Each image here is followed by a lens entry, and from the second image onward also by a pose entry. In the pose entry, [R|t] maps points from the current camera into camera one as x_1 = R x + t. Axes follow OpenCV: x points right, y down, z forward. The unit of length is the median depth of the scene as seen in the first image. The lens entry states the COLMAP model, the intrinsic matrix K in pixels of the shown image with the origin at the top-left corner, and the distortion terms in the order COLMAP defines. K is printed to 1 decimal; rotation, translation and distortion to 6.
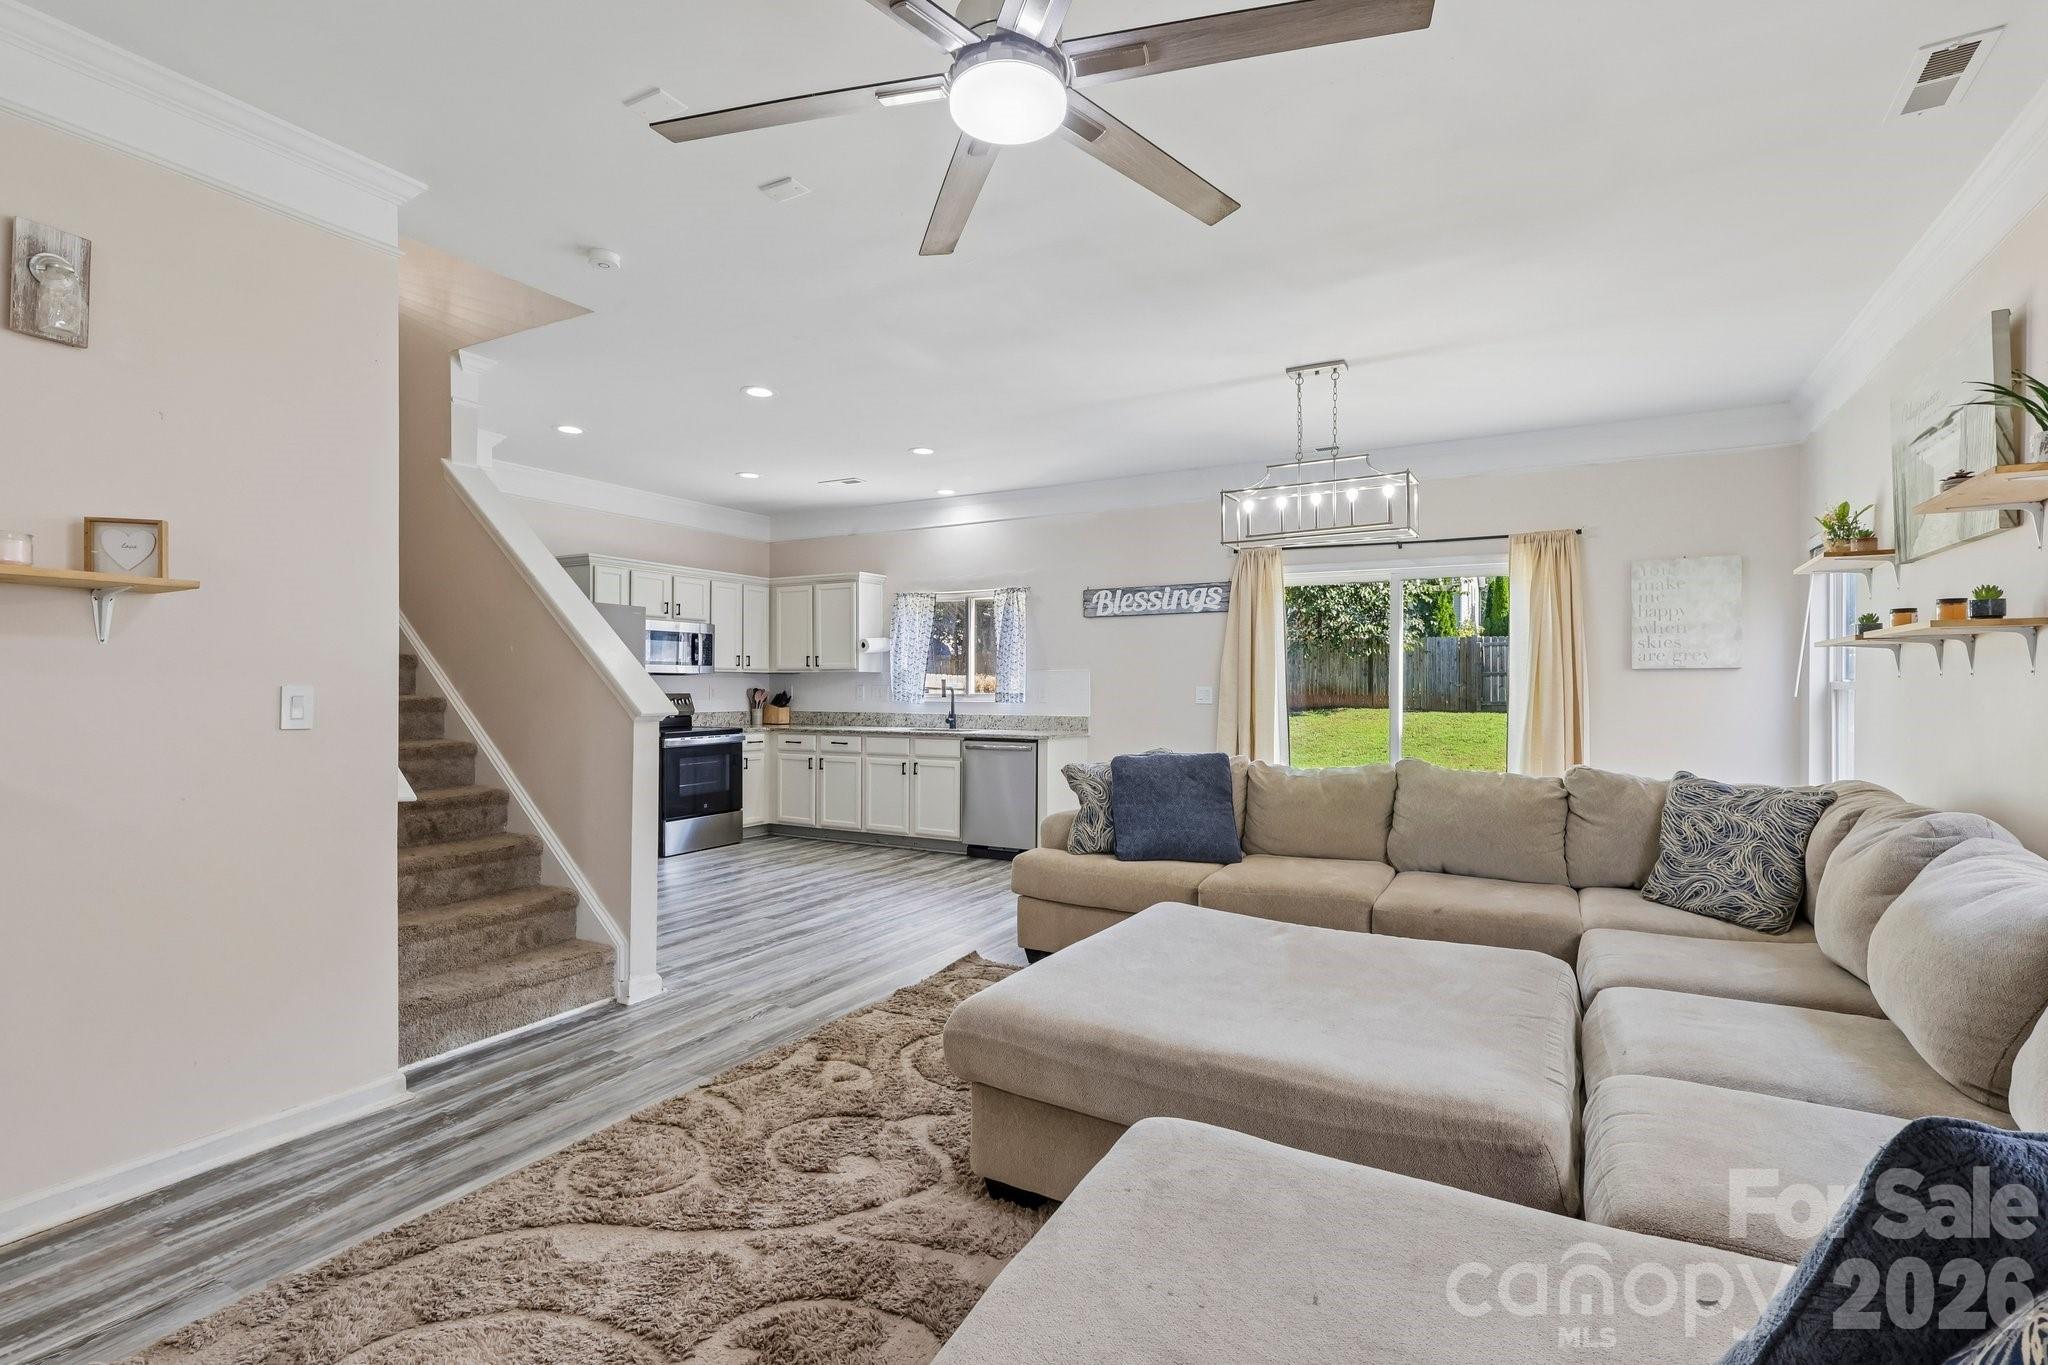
lens RADIAL K [[958.3, 0, 1027.7], [0, 958.3, 681.6], [0, 0, 1]] dist [0.000222, 0.001559]
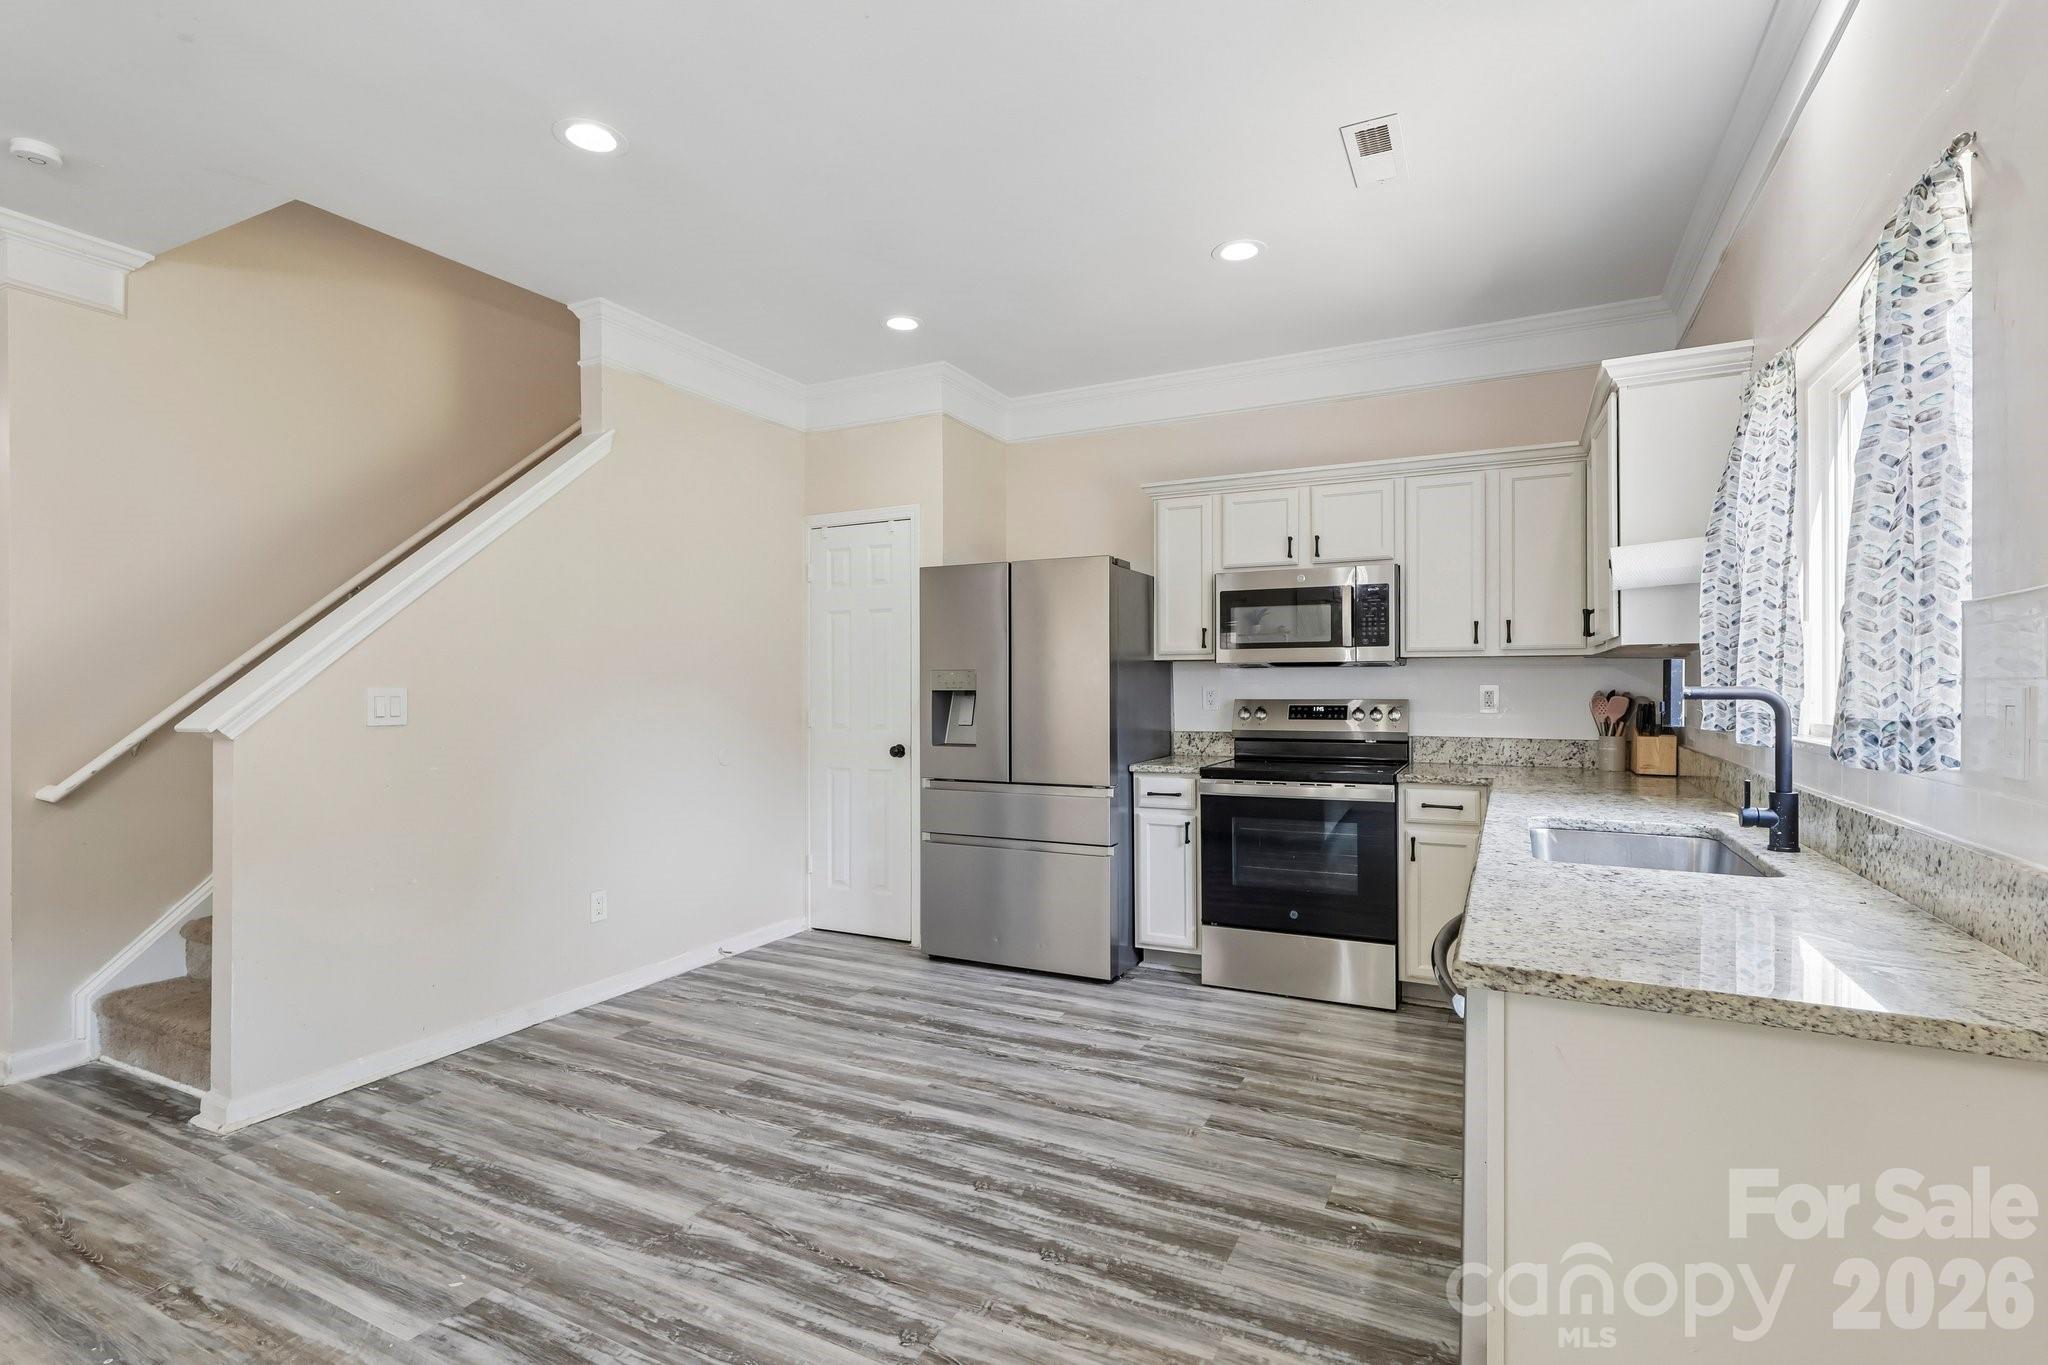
lens RADIAL K [[958.3, 0, 1027.6], [0, 958.3, 686.1], [0, 0, 1]] dist [0.000222, 0.001559]
pose [[0.044282, -0.000884, -0.999019, 0.286007], [0.007433, 0.999972, -0.000555, 0.006411], [0.998991, -0.007401, 0.044288, 1.322721]]
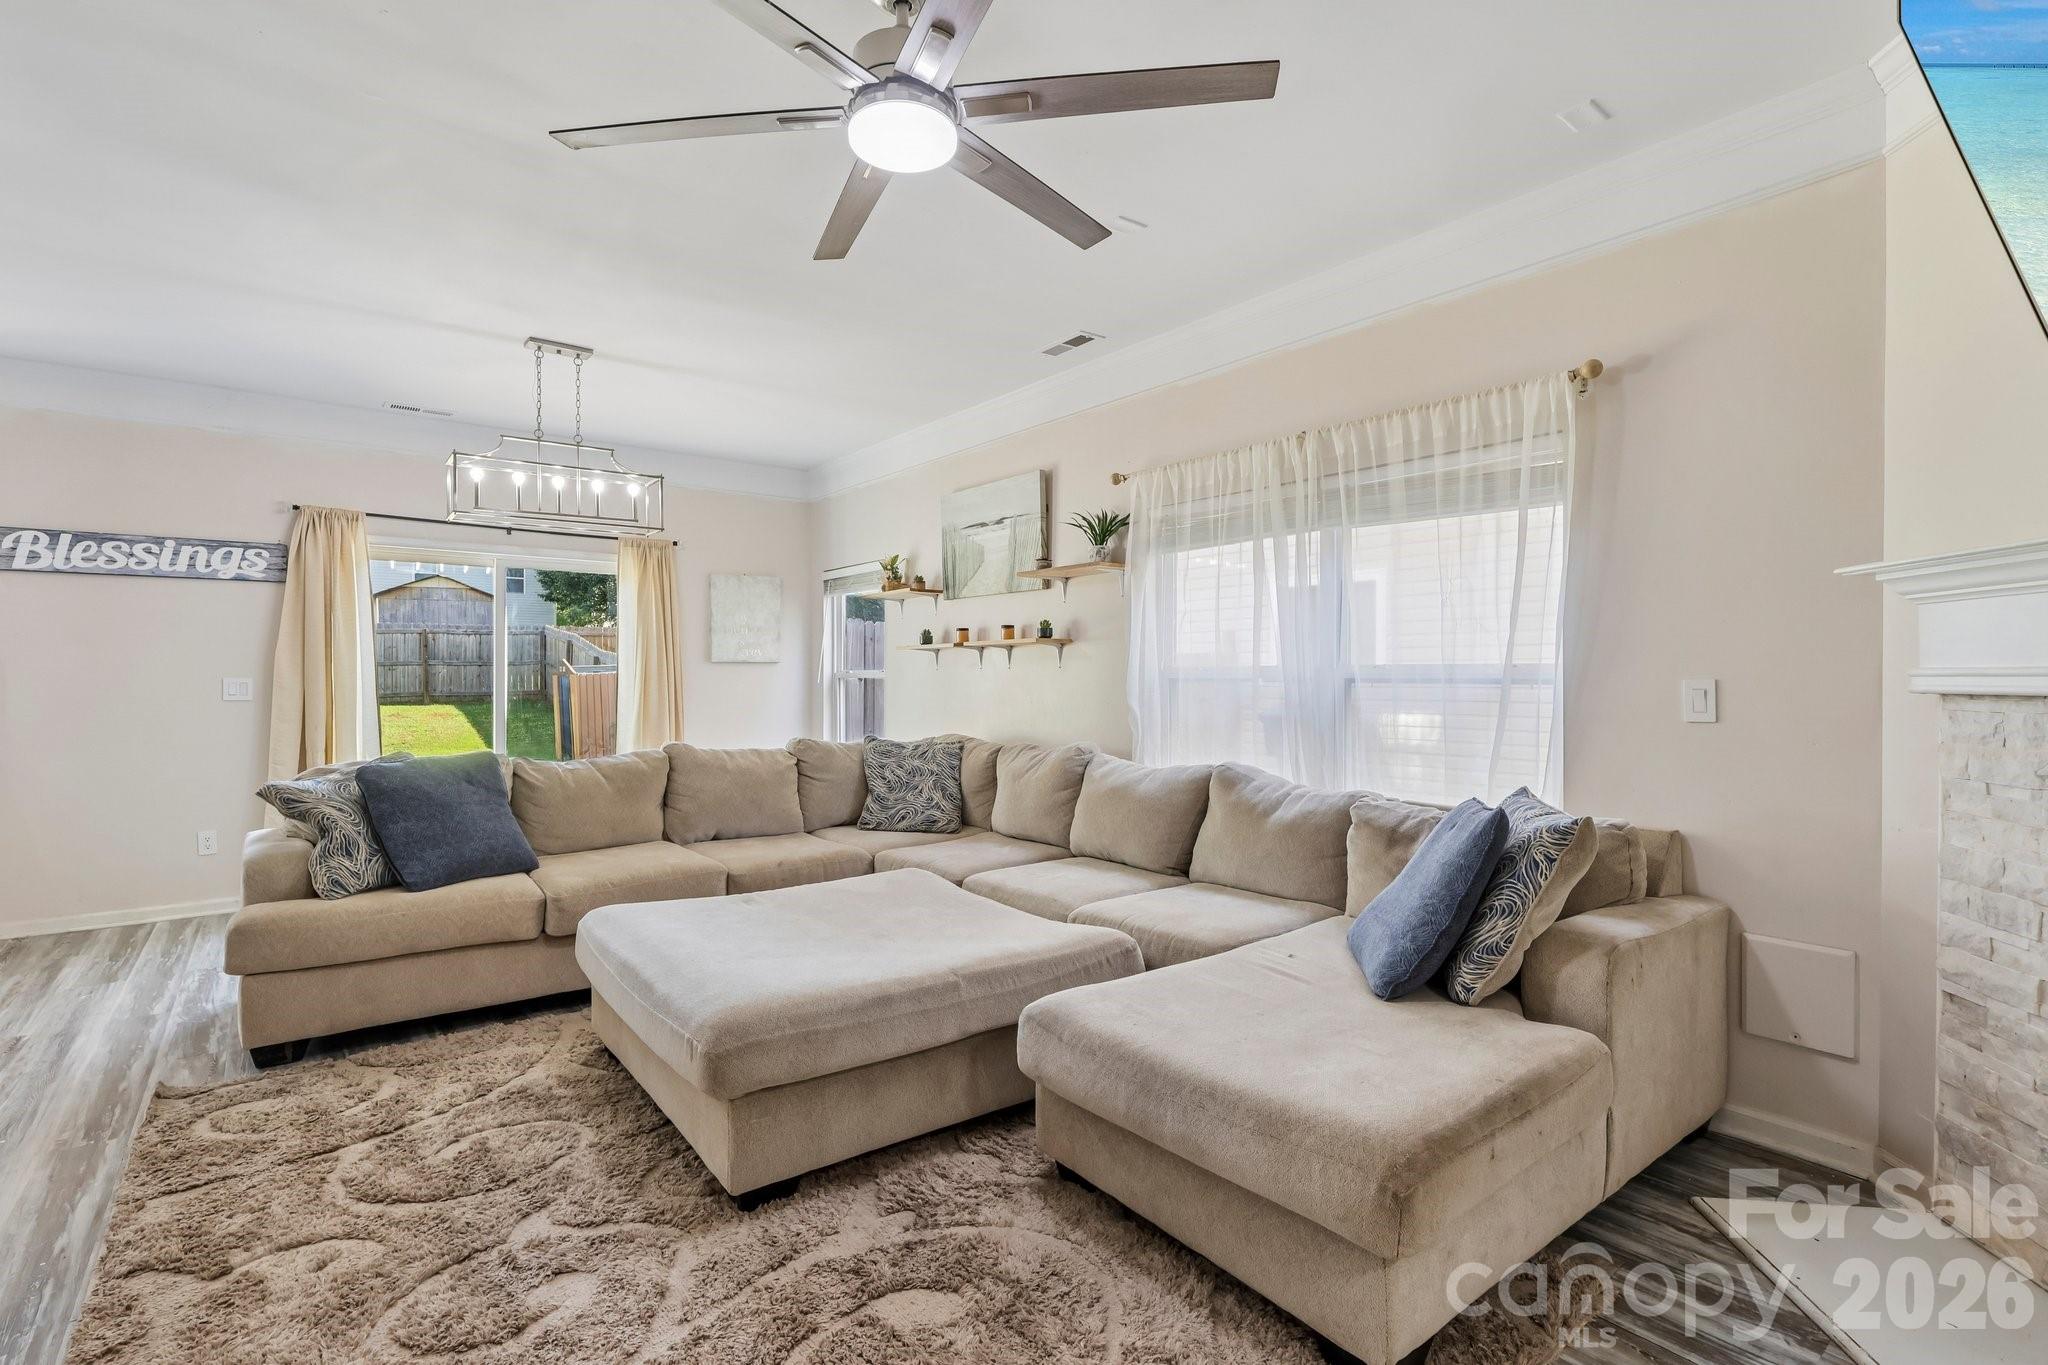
lens RADIAL K [[958.3, 0, 1026.8], [0, 958.3, 677.0], [0, 0, 1]] dist [0.000222, 0.001559]
pose [[0.383058, -0.002357, 0.923721, -0.411224], [-0.001461, 0.999994, 0.003158, 0.001800], [-0.923723, -0.002560, 0.383052, 0.192970]]
